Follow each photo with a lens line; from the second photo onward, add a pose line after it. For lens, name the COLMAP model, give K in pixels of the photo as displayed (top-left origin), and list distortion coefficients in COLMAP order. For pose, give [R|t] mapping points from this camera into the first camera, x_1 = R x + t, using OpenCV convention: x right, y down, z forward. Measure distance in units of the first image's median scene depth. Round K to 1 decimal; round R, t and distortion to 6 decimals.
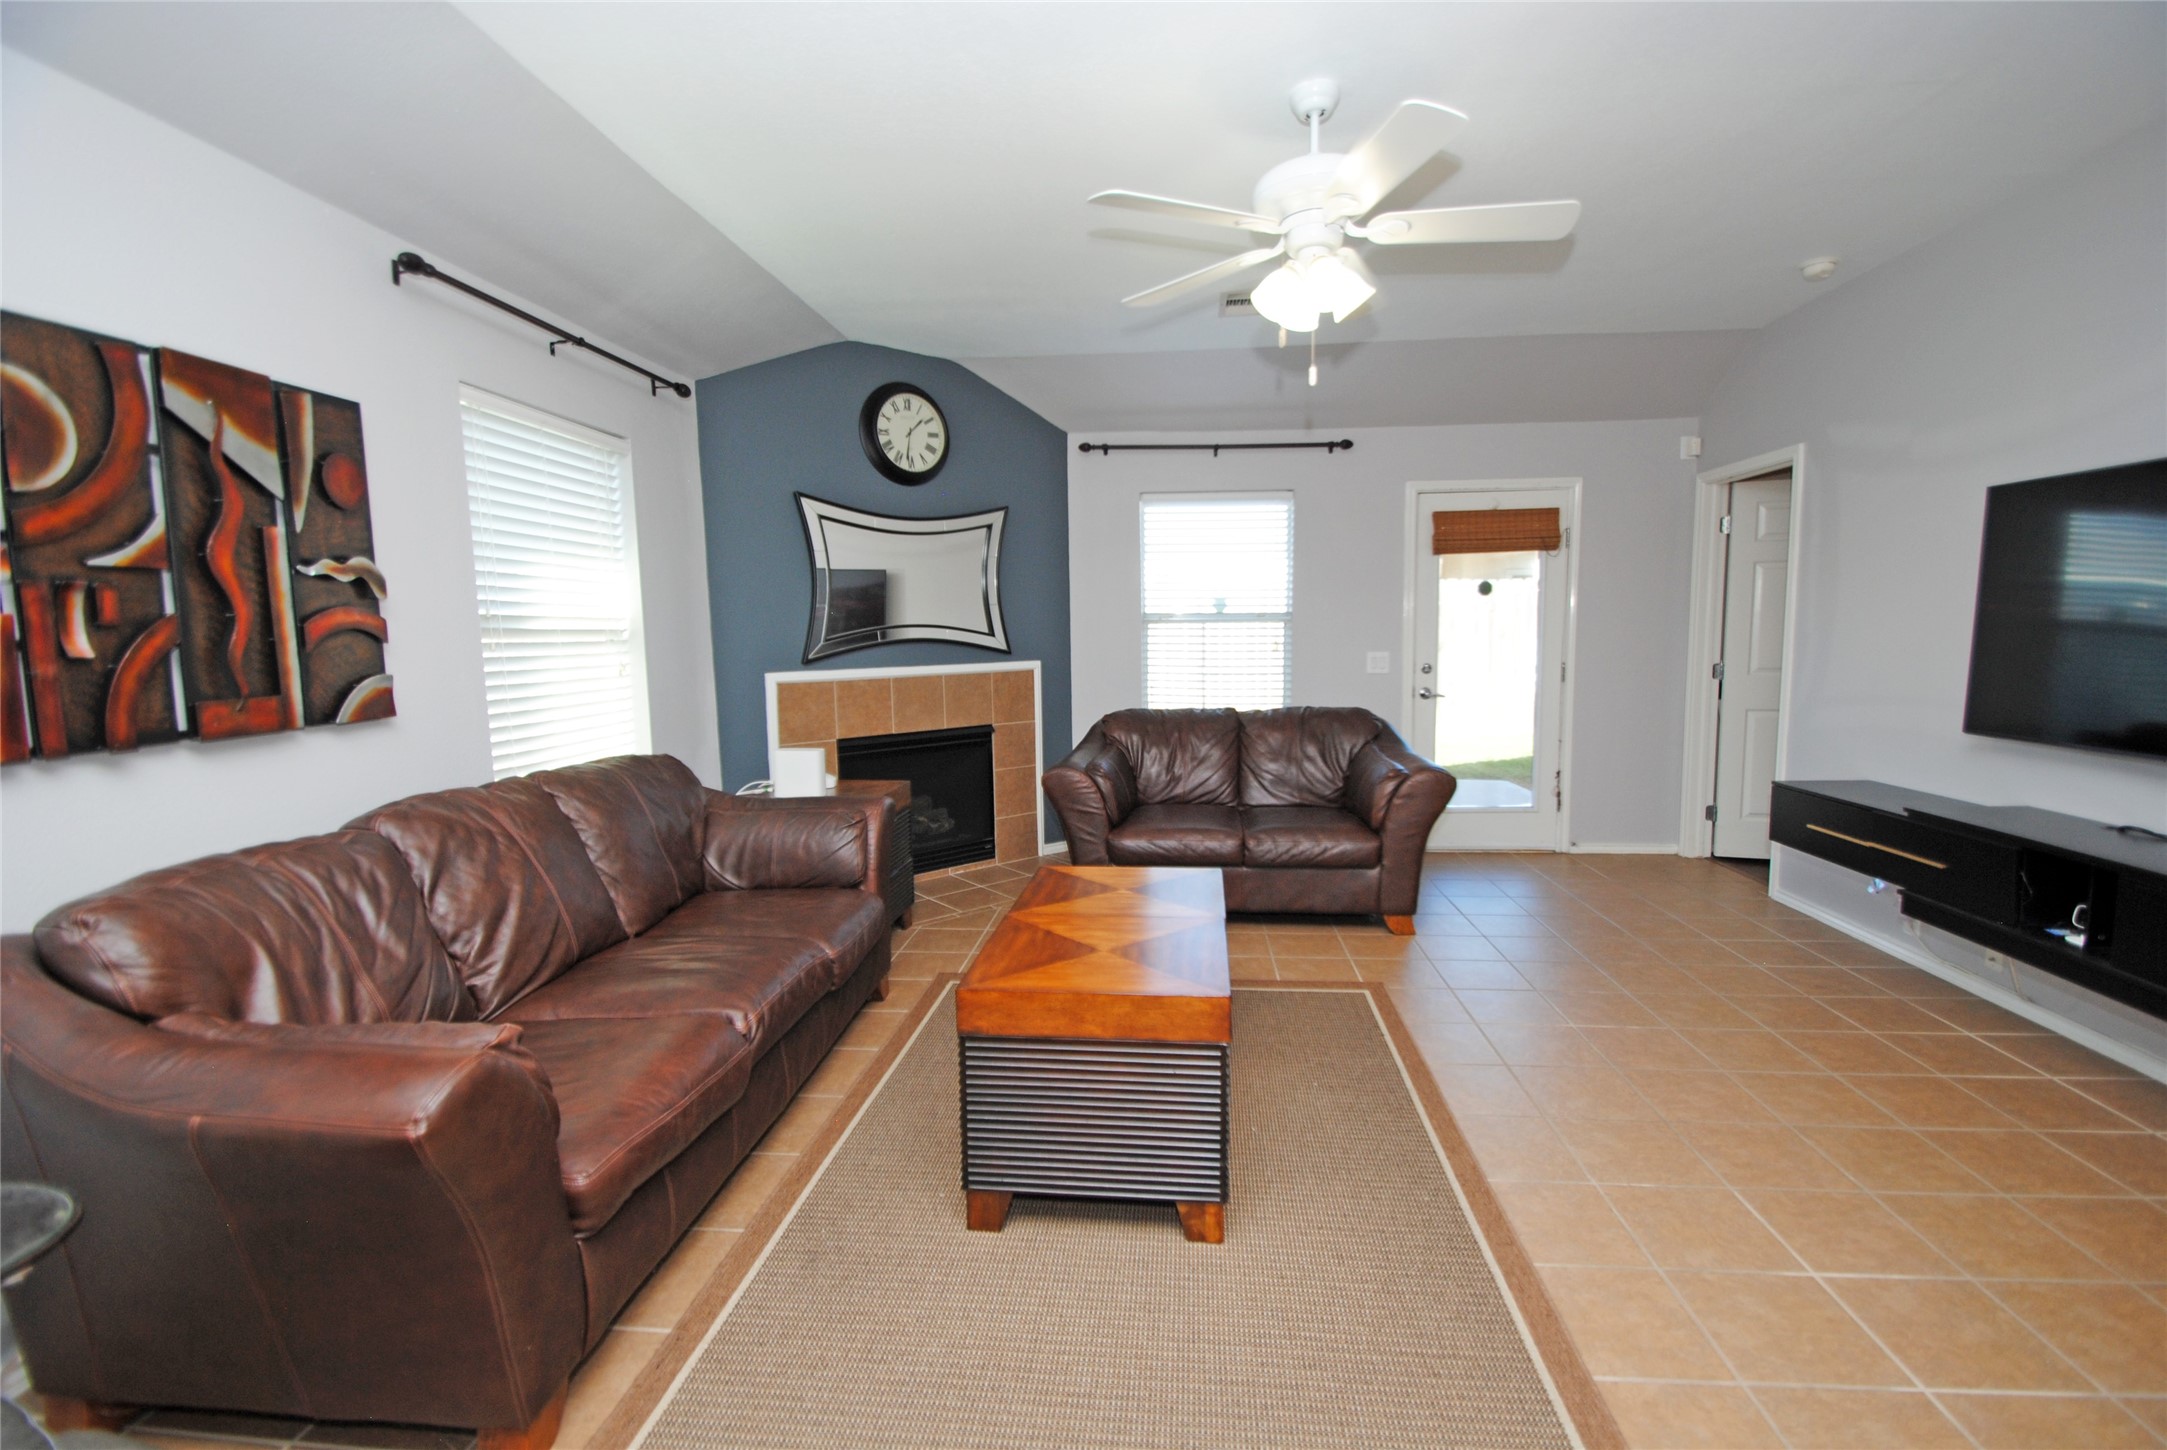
lens RADIAL K [[938.3, 0, 1093.2], [0, 938.3, 728.4], [0, 0, 1]] dist [0.001395, 0.000007]
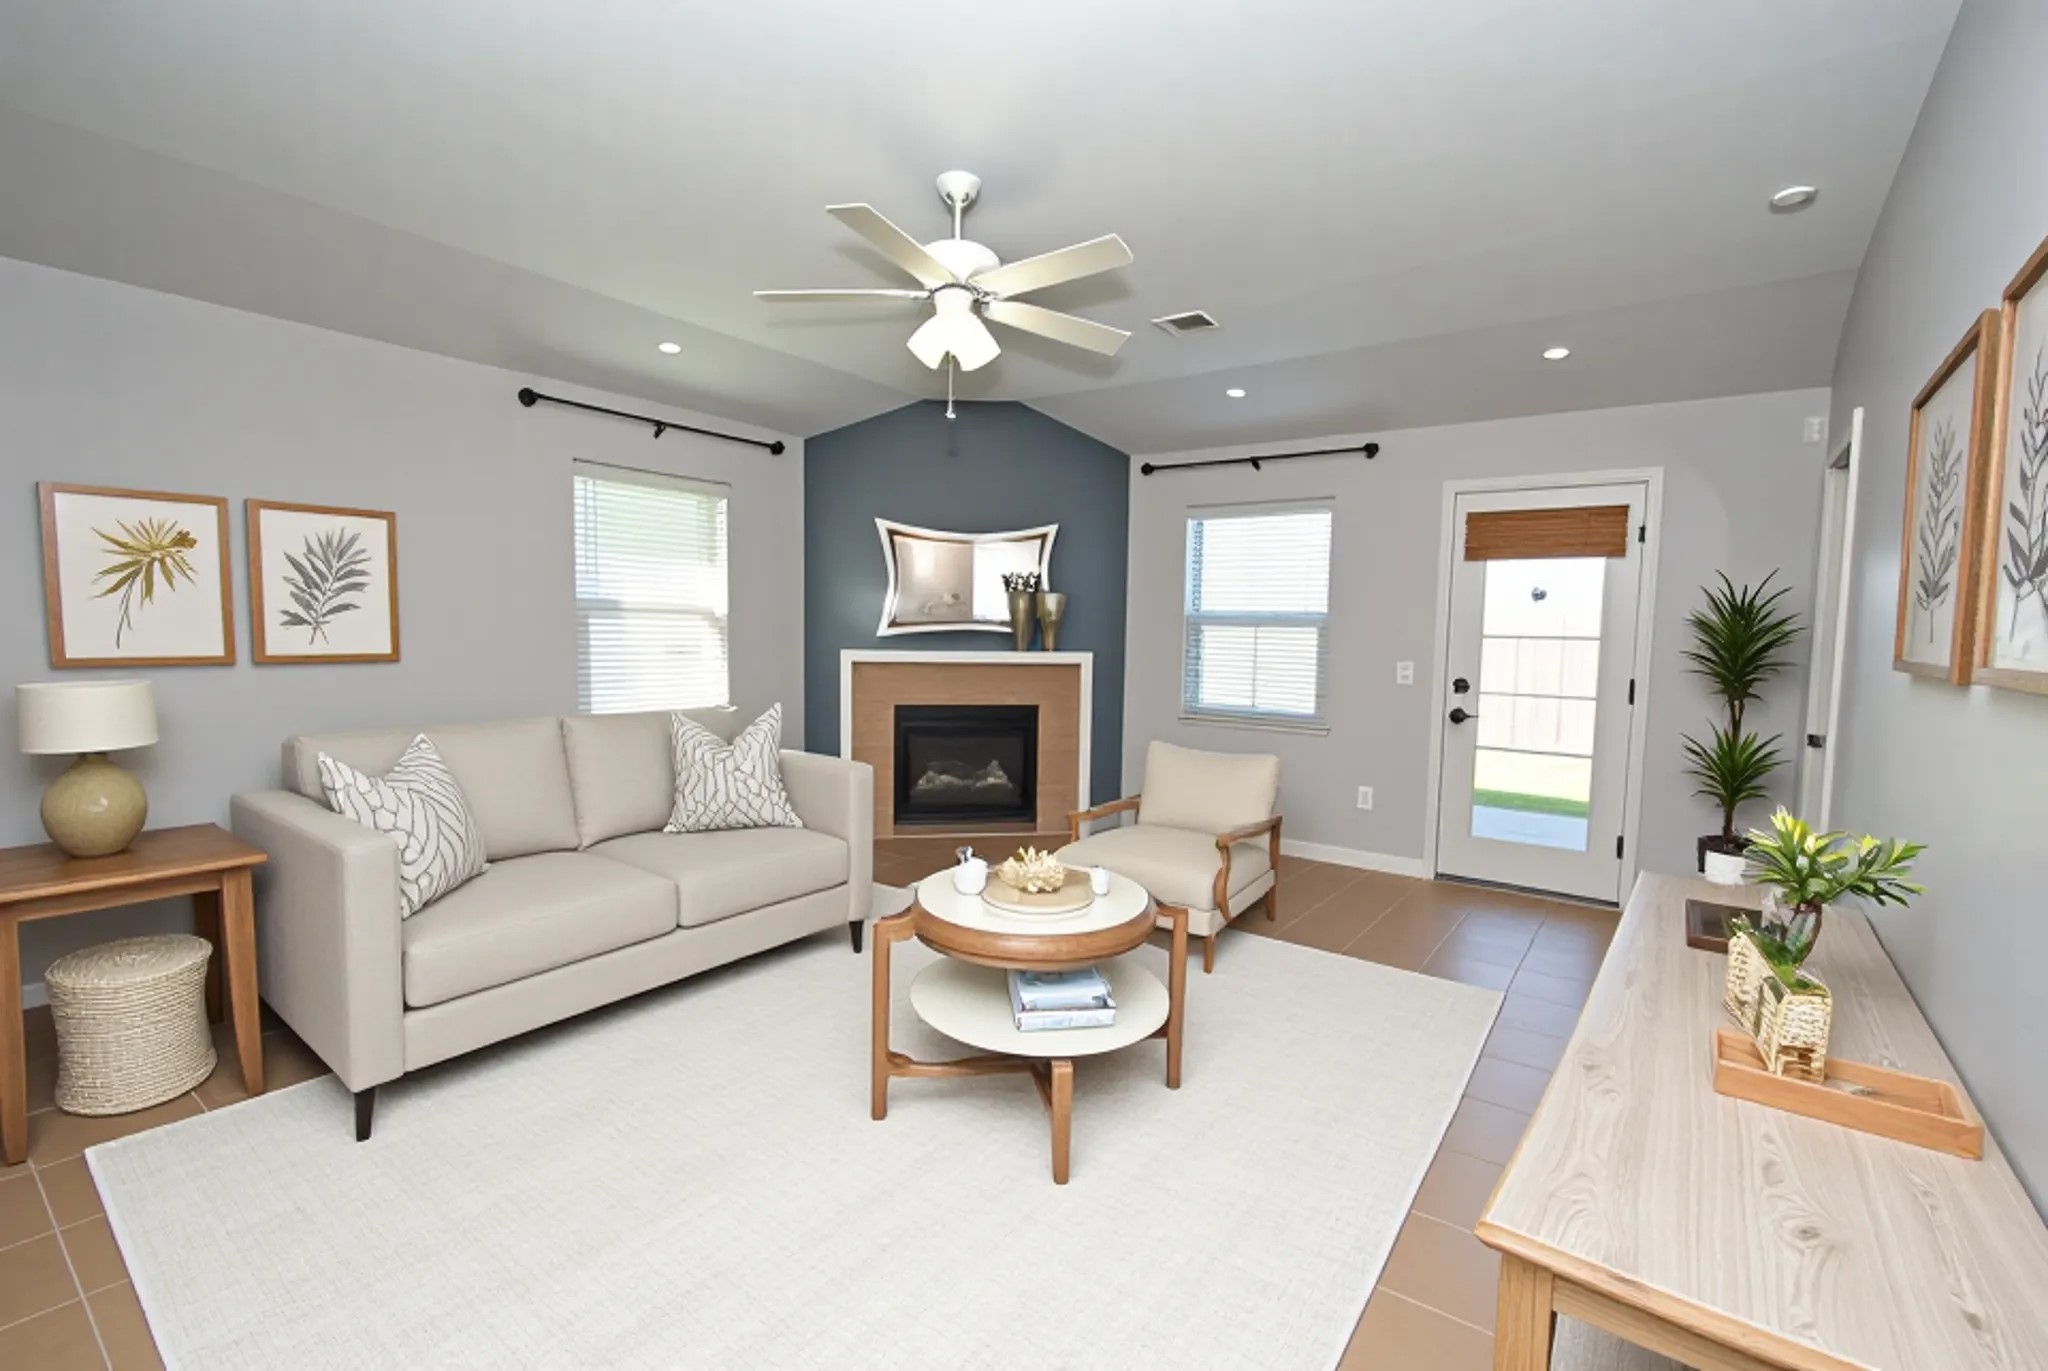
lens RADIAL K [[902.3, 0, 1024.0], [0, 902.3, 685.5], [0, 0, 1]] dist [-0.000134, -0.000450]
pose [[0.842810, 0.069092, -0.533759, 0.485498], [-0.104451, 0.993868, -0.036280, 0.013238], [0.527979, 0.086329, 0.844858, 0.039509]]
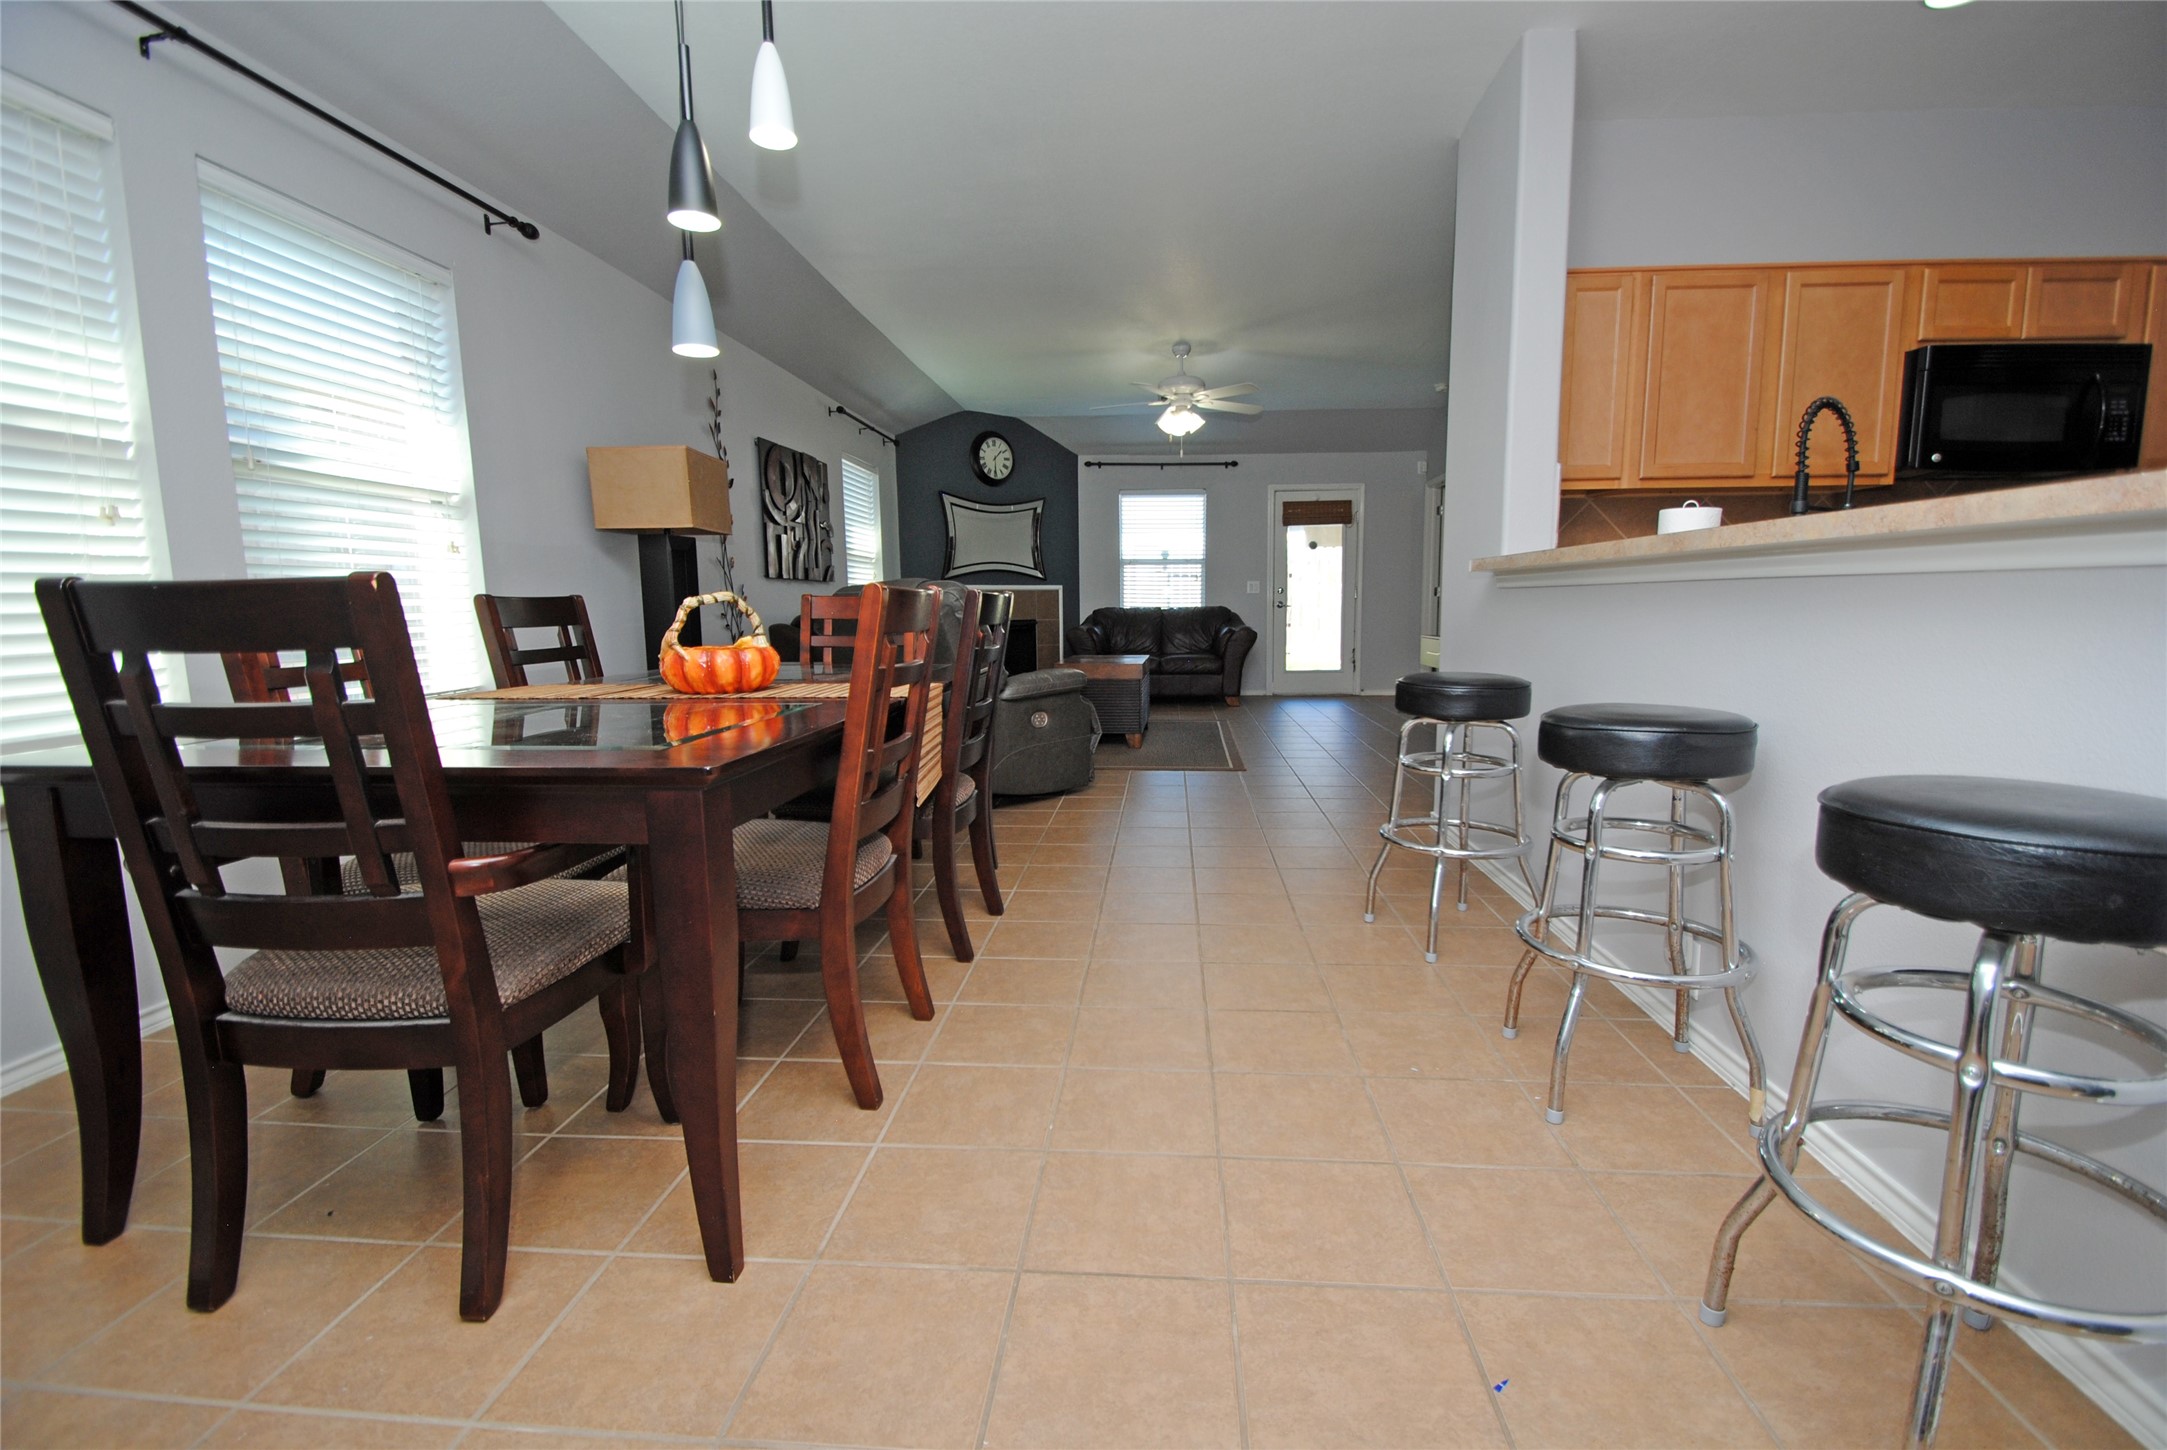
lens RADIAL K [[954.7, 0, 1083.5], [0, 954.7, 725.0], [0, 0, 1]] dist [-0.000134, -0.000450]
pose [[0.999983, 0.005581, 0.001737, -0.018343], [-0.005609, 0.999846, 0.016604, 0.167935], [-0.001644, -0.016613, 0.999861, -0.834610]]
